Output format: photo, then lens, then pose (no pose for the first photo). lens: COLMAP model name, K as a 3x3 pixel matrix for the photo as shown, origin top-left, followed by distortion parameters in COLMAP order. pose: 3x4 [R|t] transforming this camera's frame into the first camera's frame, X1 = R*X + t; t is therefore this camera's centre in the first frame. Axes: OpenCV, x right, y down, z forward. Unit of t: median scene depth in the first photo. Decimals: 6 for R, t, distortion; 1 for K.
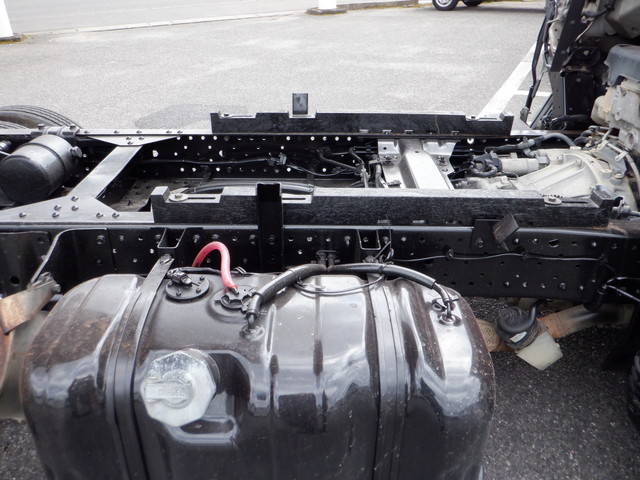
lens RADIAL K [[508.9, 0, 316.5], [0, 508.9, 240.9], [0, 0, 1]] dist [-0.008751, -0.003835]
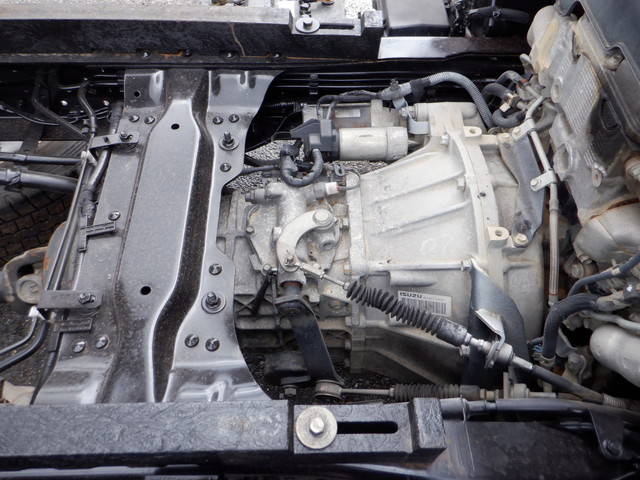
lens RADIAL K [[506.8, 0, 320.0], [0, 506.8, 240.0], [0, 0, 1]] dist [0.003091, 0.001455]
pose [[0.999131, -0.019638, 0.036772, 0.298889], [0.000944, 0.892522, 0.451002, -0.281612], [-0.041676, -0.450576, 0.891765, 0.444188]]
